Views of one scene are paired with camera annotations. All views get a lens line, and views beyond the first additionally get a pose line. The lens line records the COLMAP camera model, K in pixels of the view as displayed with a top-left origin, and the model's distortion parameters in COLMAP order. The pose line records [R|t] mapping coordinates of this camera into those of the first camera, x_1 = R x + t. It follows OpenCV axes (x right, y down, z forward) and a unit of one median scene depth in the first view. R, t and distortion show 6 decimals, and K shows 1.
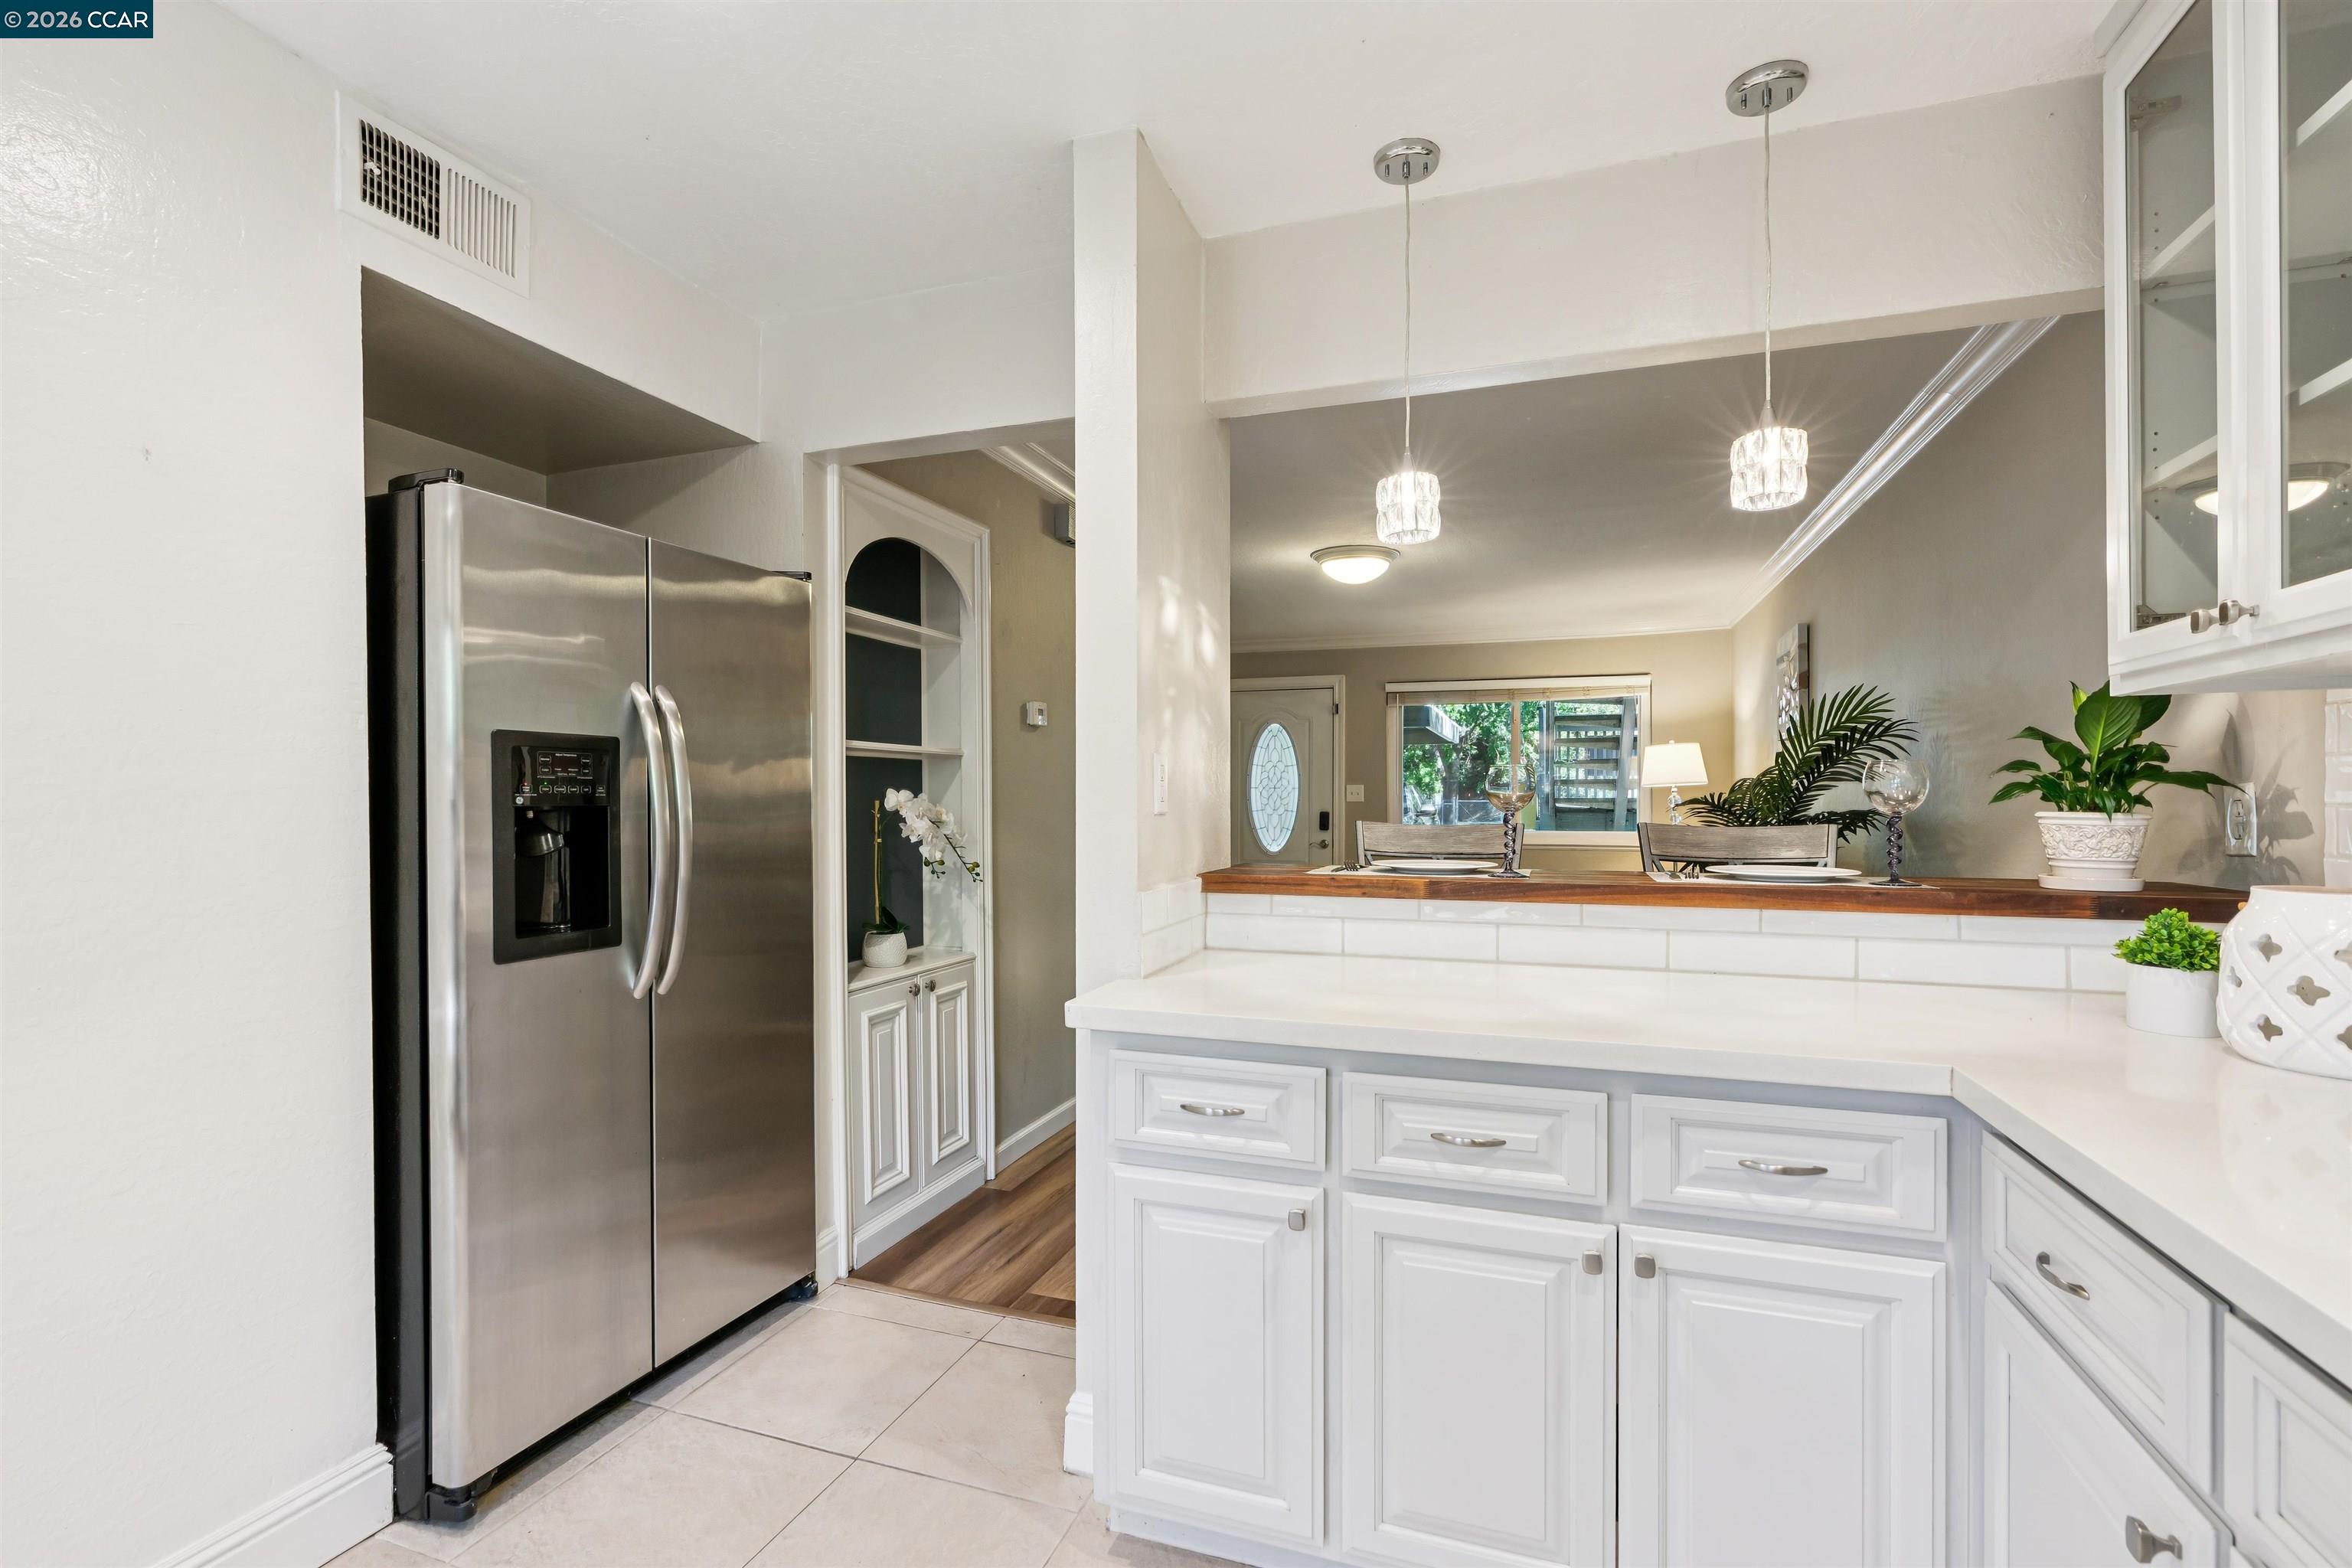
lens RADIAL K [[1063.6, 0, 1166.7], [0, 1063.6, 802.9], [0, 0, 1]] dist [-0.009755, 0.001819]
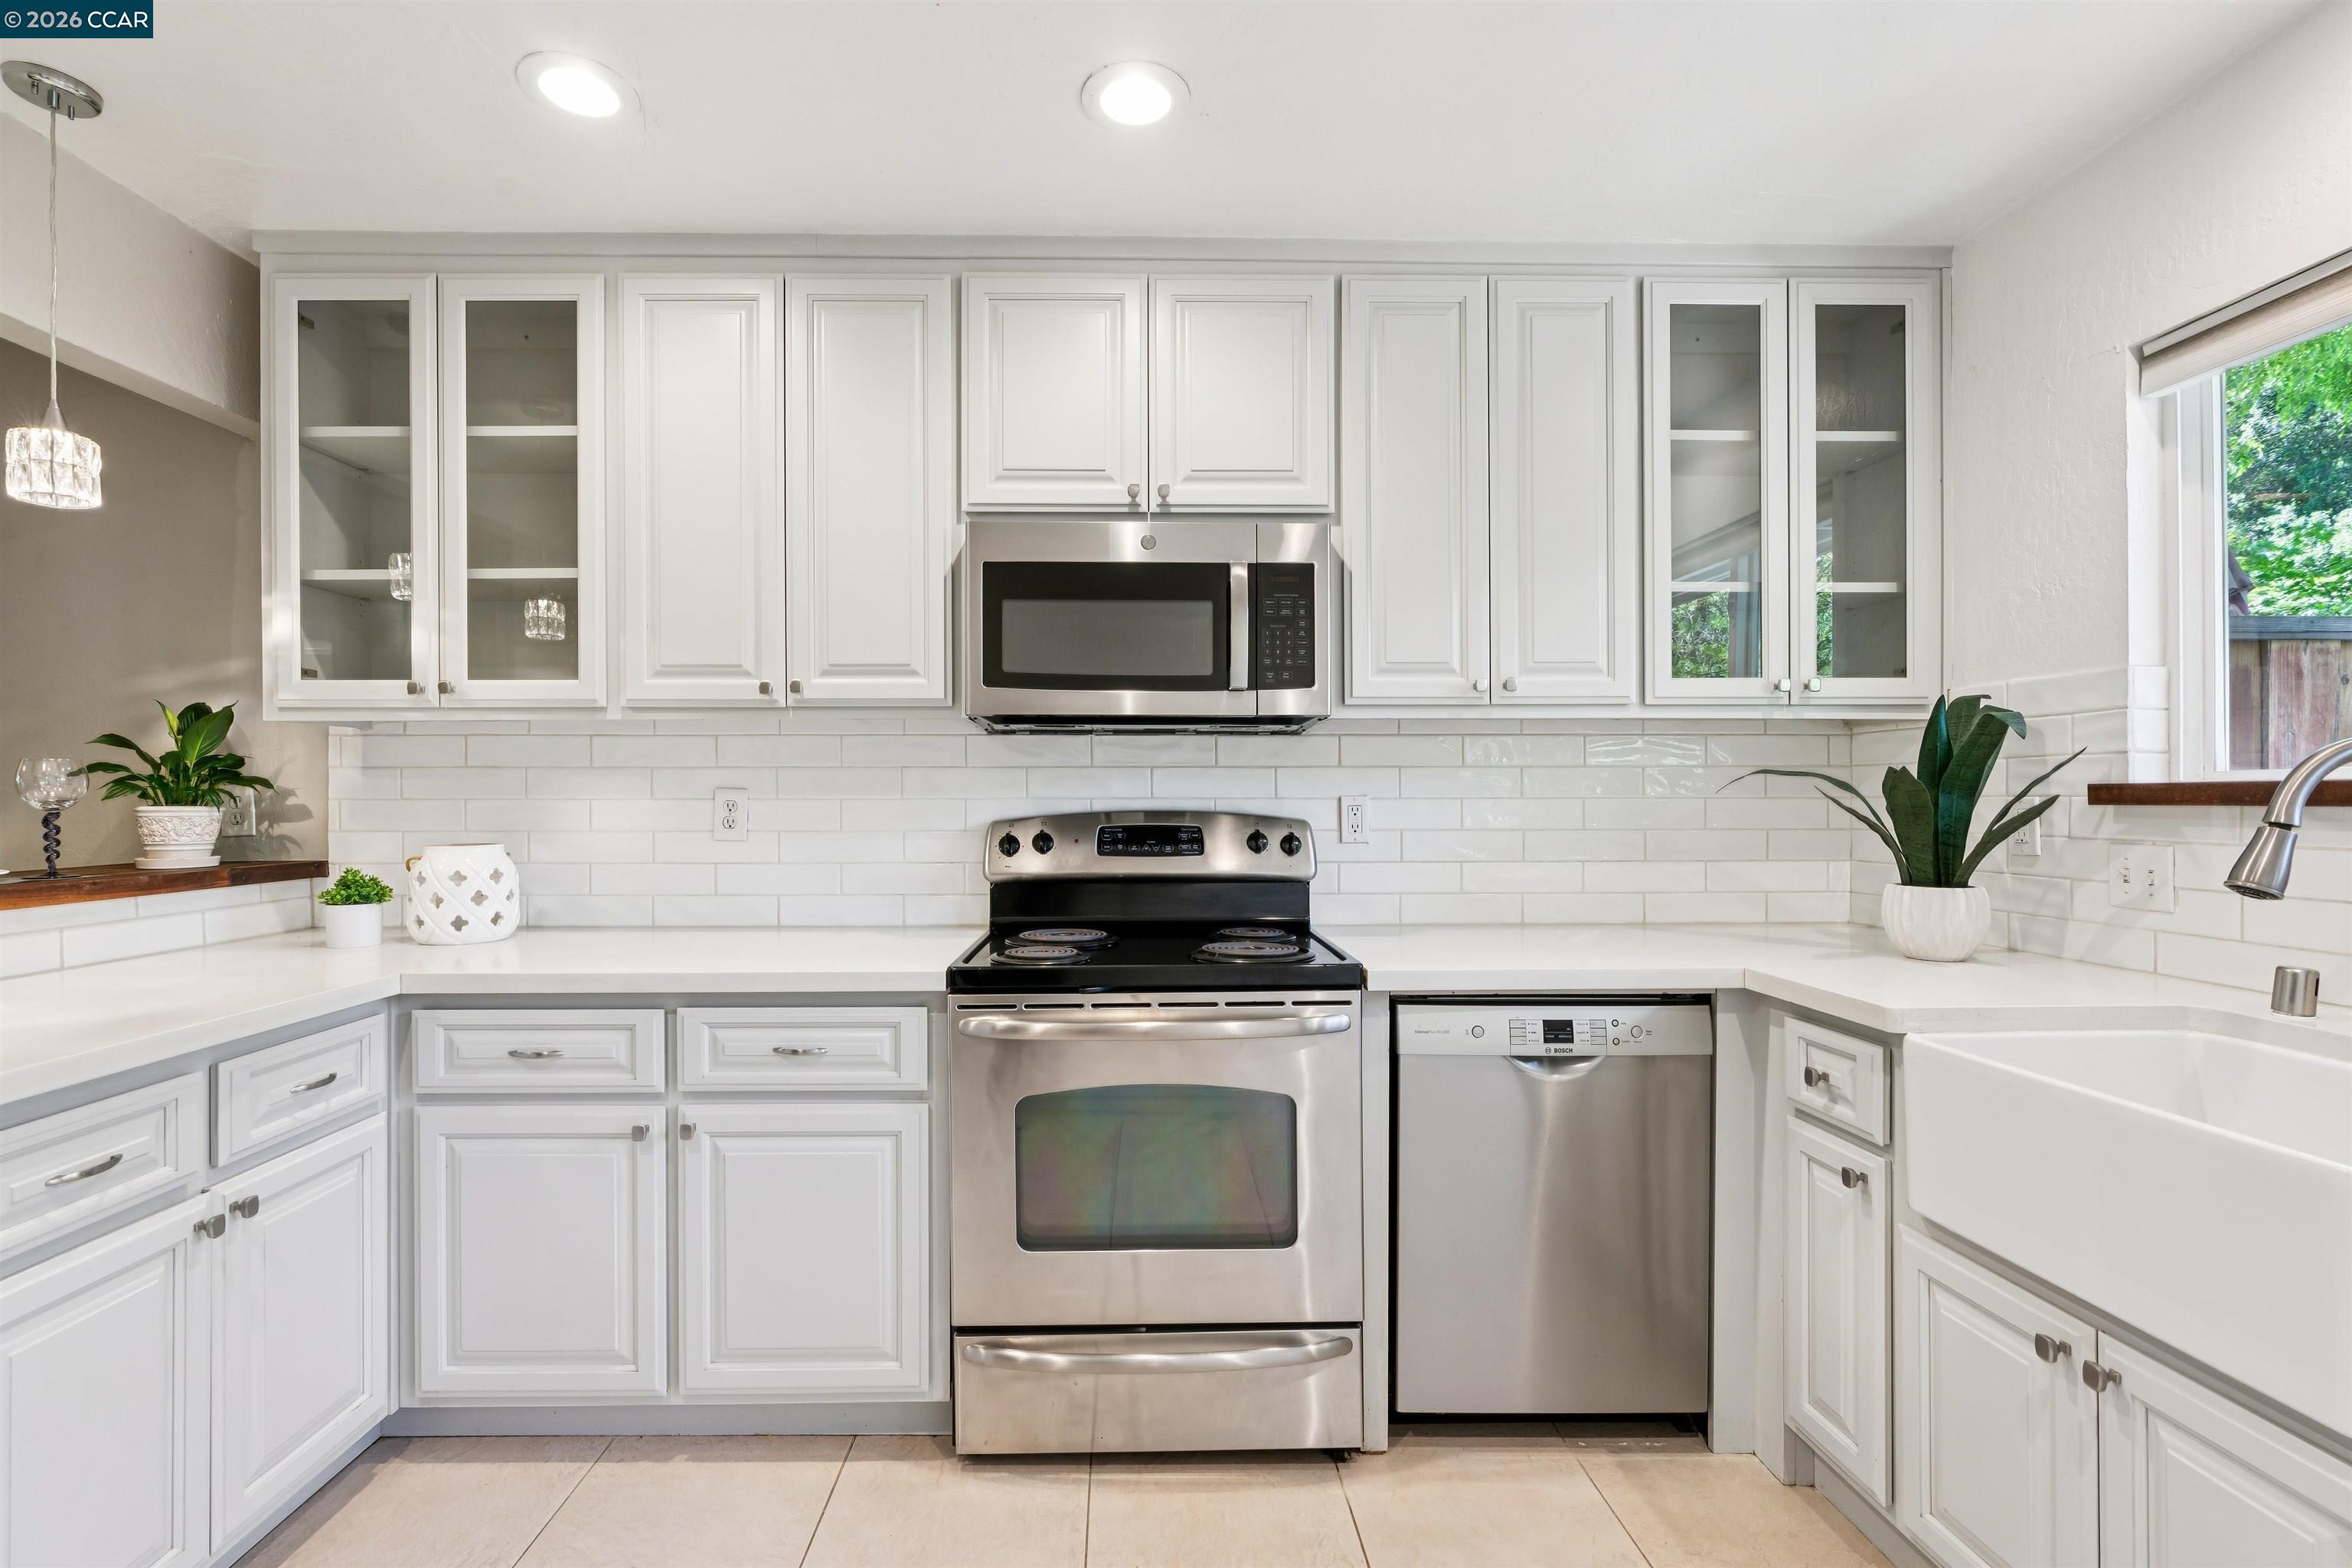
lens RADIAL K [[1045.2, 0, 1142.6], [0, 1045.2, 794.8], [0, 0, 1]] dist [-0.001677, 0.000445]
pose [[-0.363369, -0.000366, 0.931645, -0.491252], [0.007120, 0.999970, 0.003170, -0.000580], [-0.931618, 0.007785, -0.363355, 0.267677]]
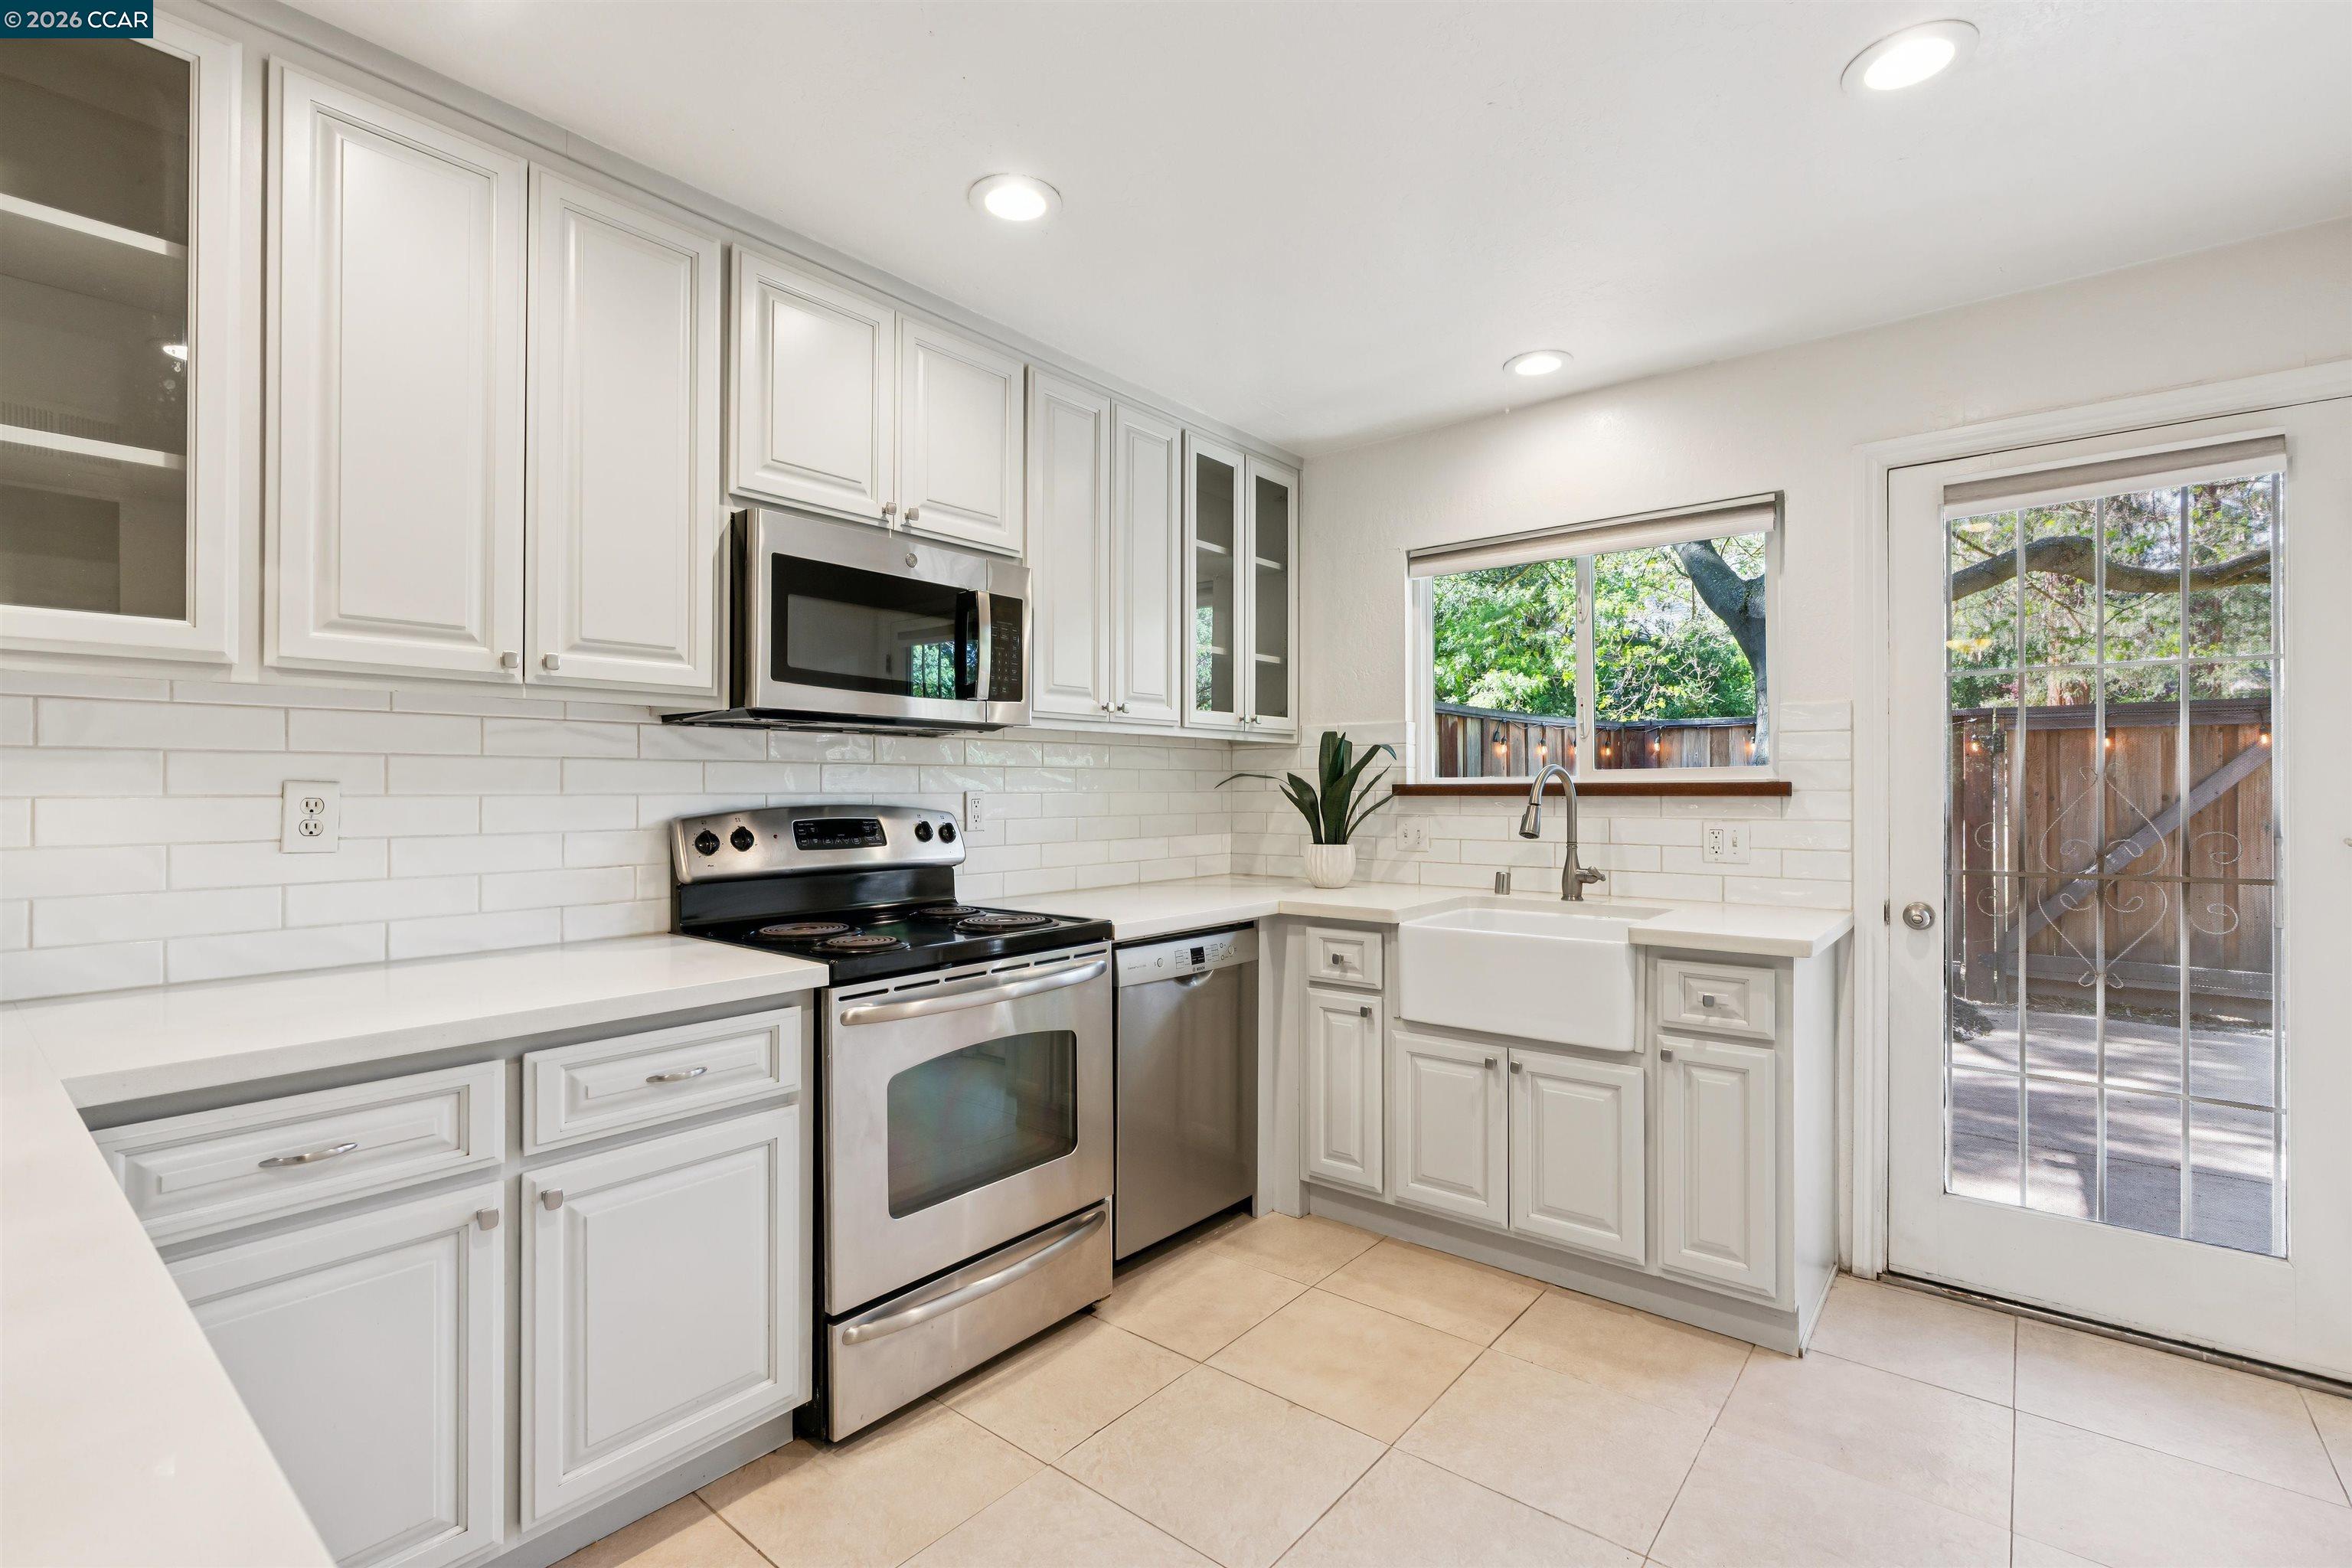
lens RADIAL K [[1046.7, 0, 1156.6], [0, 1046.7, 781.4], [0, 0, 1]] dist [0.001240, 0.000609]
pose [[-0.938715, 0.000464, 0.344694, -0.233925], [0.000915, 0.999999, 0.001146, -0.006609], [-0.344693, 0.001391, -0.938714, 0.742797]]
